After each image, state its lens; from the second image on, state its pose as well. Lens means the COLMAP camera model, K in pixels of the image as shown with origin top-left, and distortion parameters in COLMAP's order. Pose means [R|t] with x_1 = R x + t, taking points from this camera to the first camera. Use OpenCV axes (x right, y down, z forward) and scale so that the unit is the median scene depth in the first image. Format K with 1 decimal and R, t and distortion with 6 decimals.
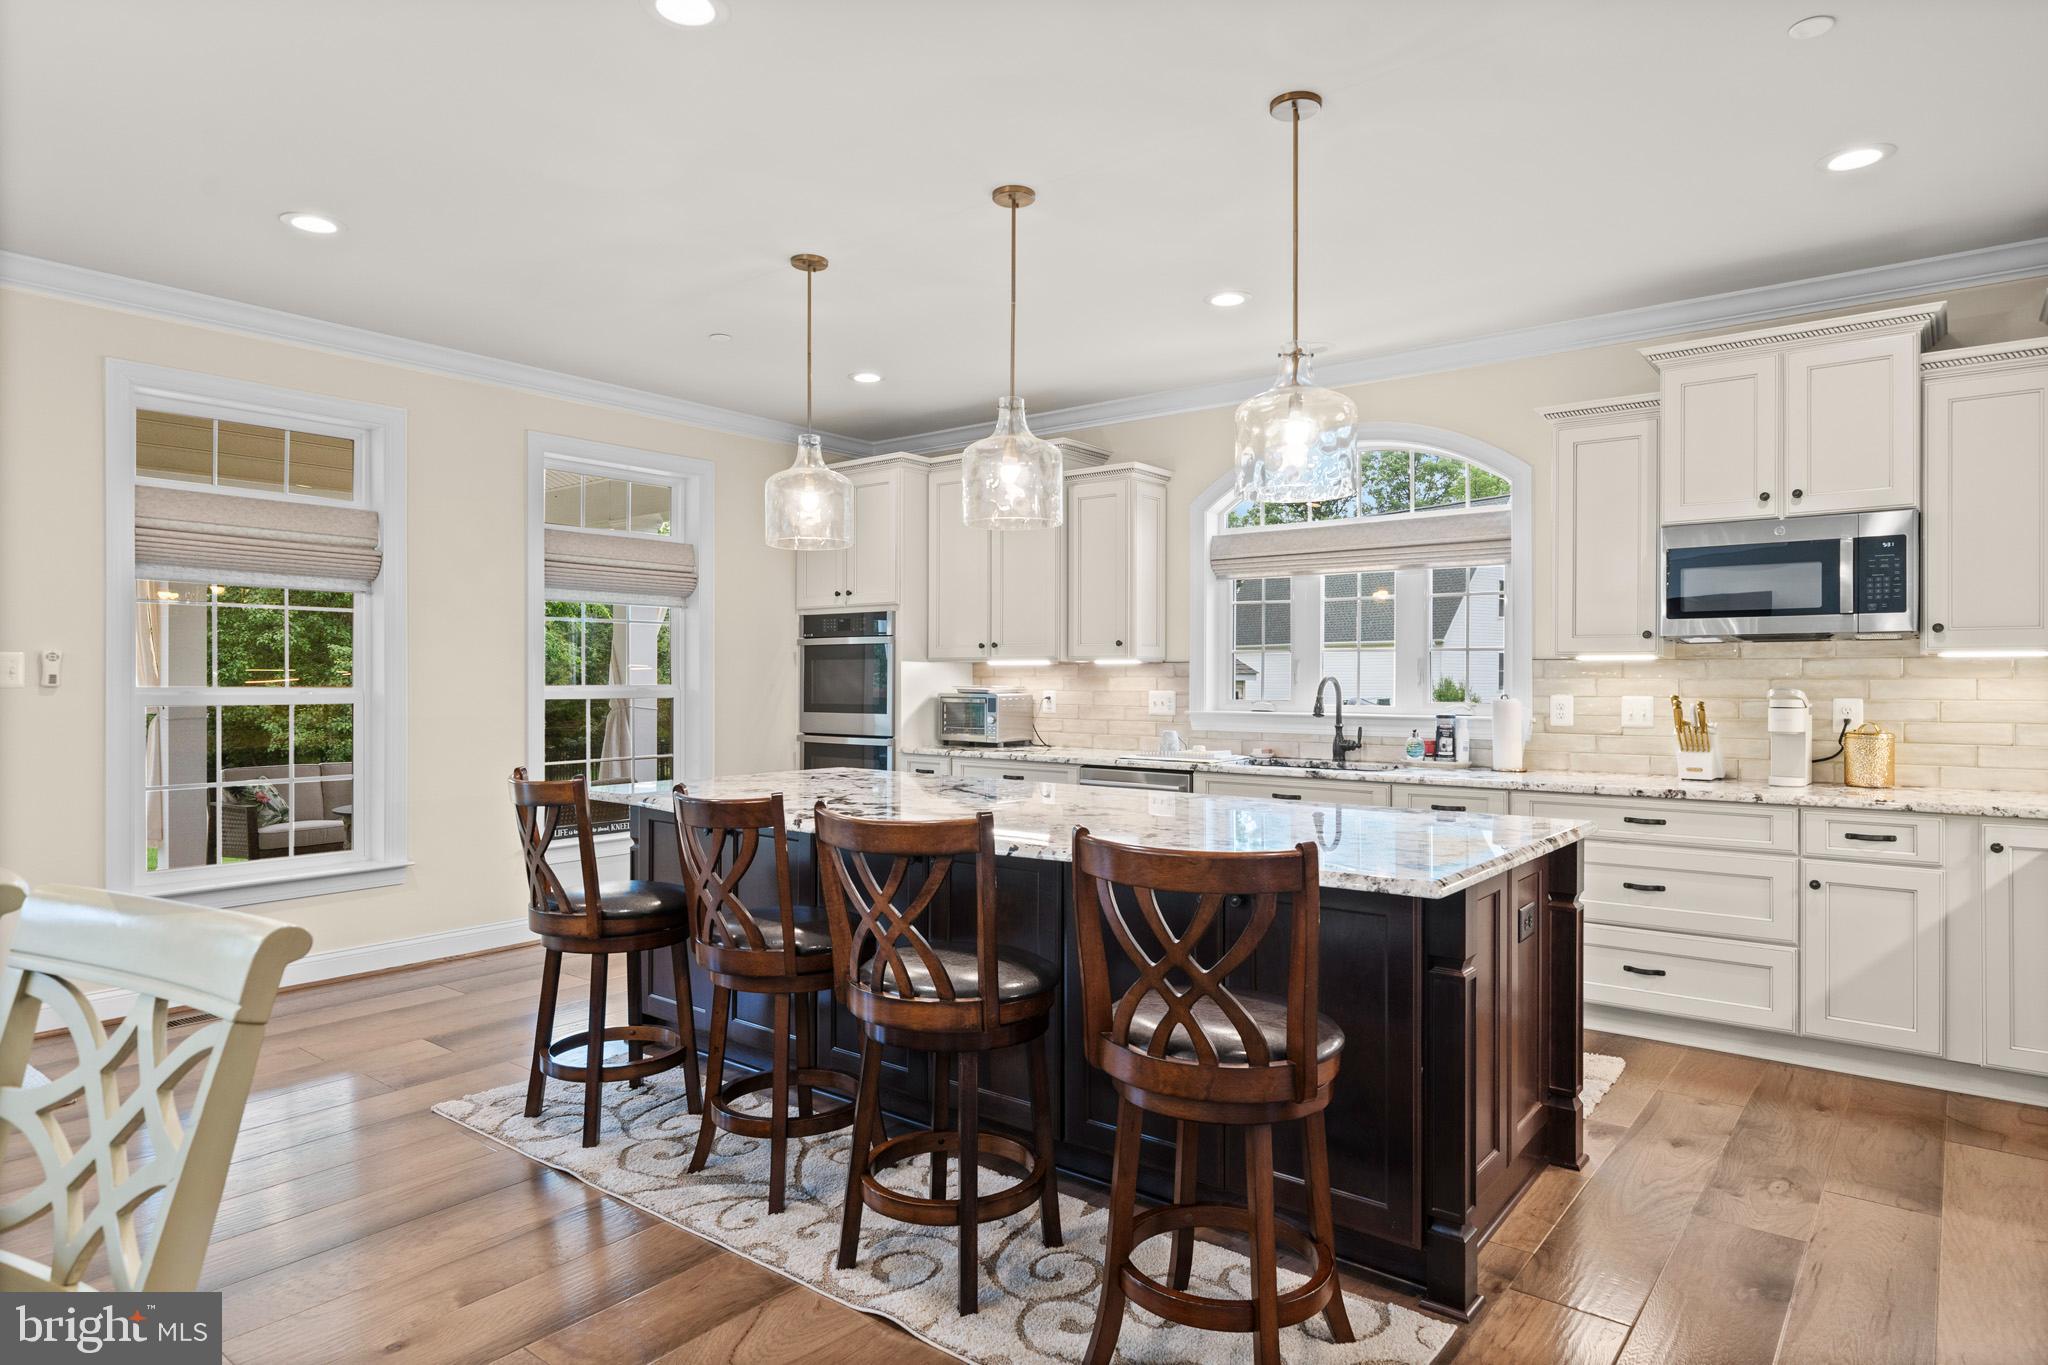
lens RADIAL K [[1133.5, 0, 1024.0], [0, 1133.5, 682.5], [0, 0, 1]] dist [-0.061070, -0.000609]
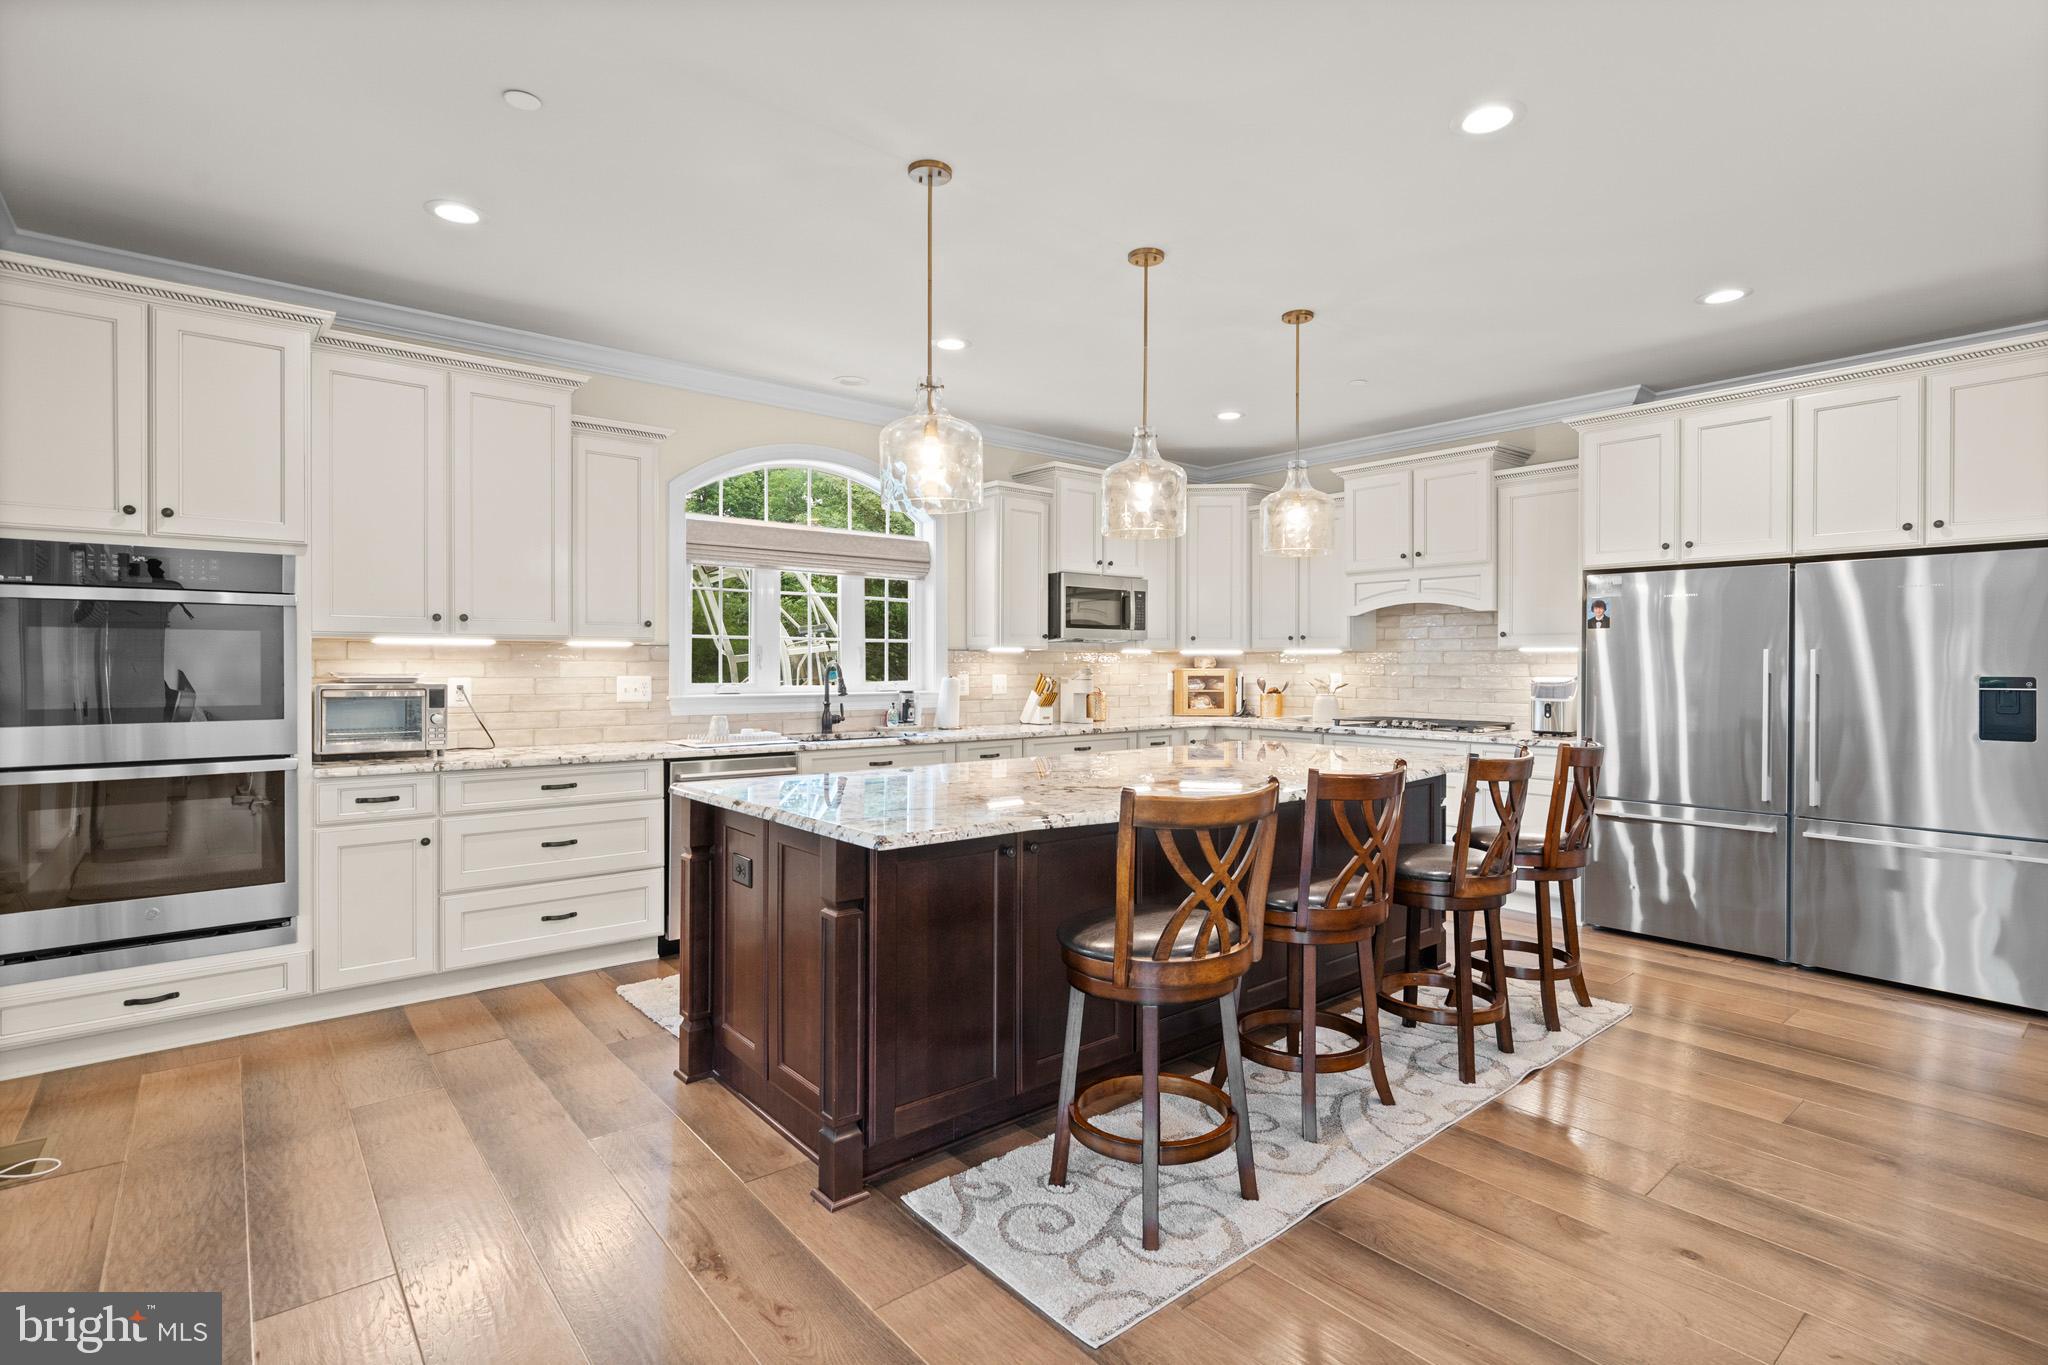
lens RADIAL K [[982.7, 0, 1024.0], [0, 982.7, 682.5], [0, 0, 1]] dist [-0.001900, -0.000361]
pose [[0.204627, -0.017133, 0.978690, -0.686562], [0.002888, 0.999853, 0.016900, -0.000142], [-0.978836, -0.000631, 0.204647, 0.591543]]
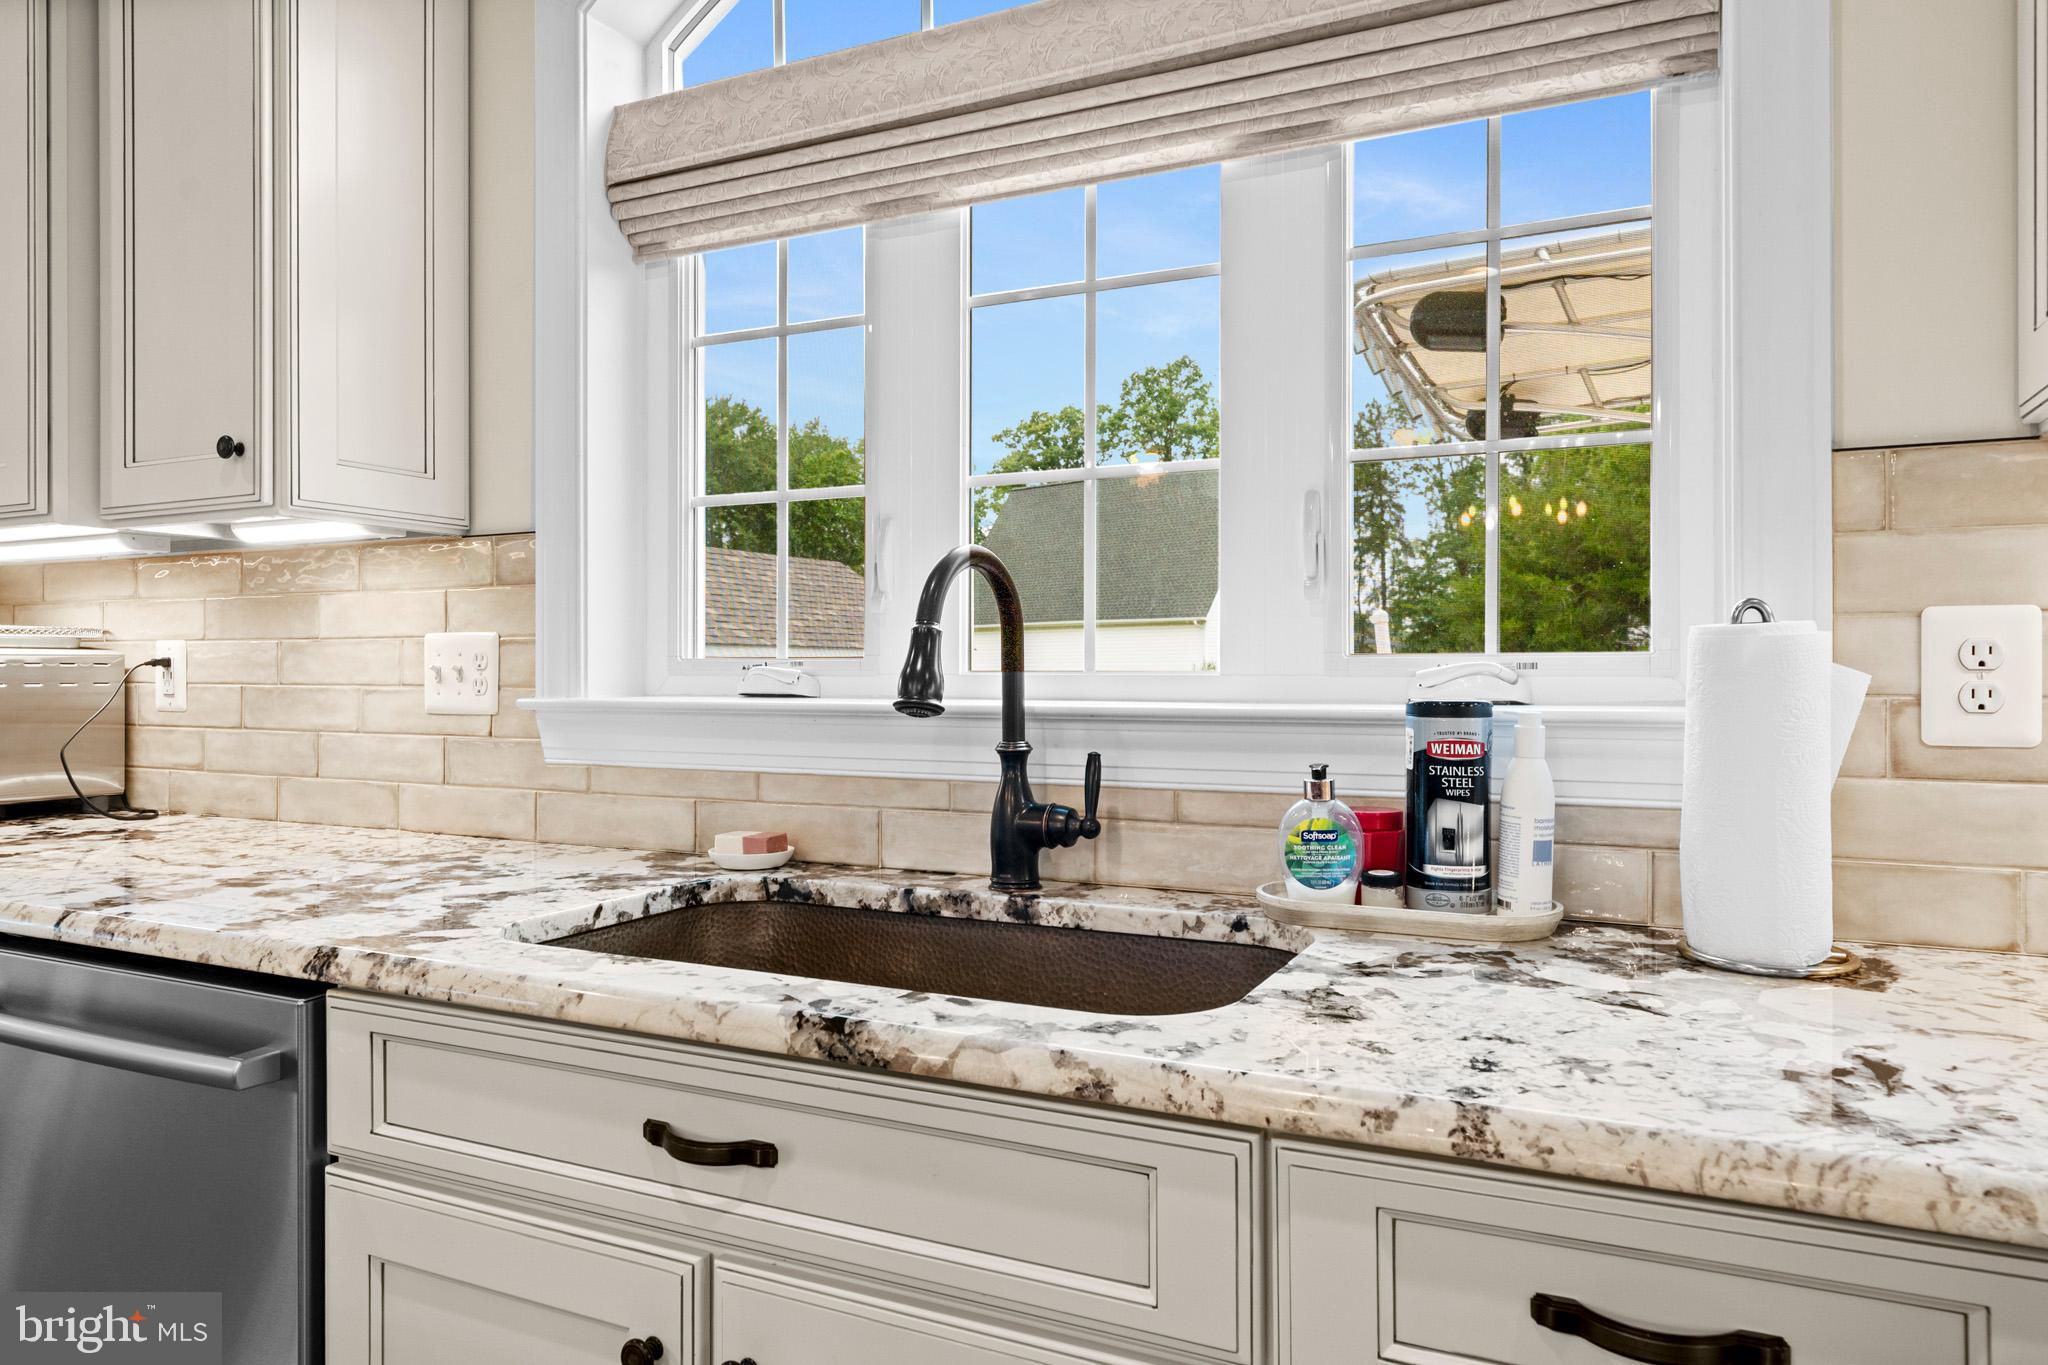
lens RADIAL K [[1319.3, 0, 1024.0], [0, 1319.3, 682.5], [0, 0, 1]] dist [0.006941, 0.001216]
pose [[0.974982, -0.004882, 0.222229, 0.215987], [0.003597, 0.999974, 0.006188, 0.021567], [-0.222254, -0.005234, 0.974975, 0.710799]]
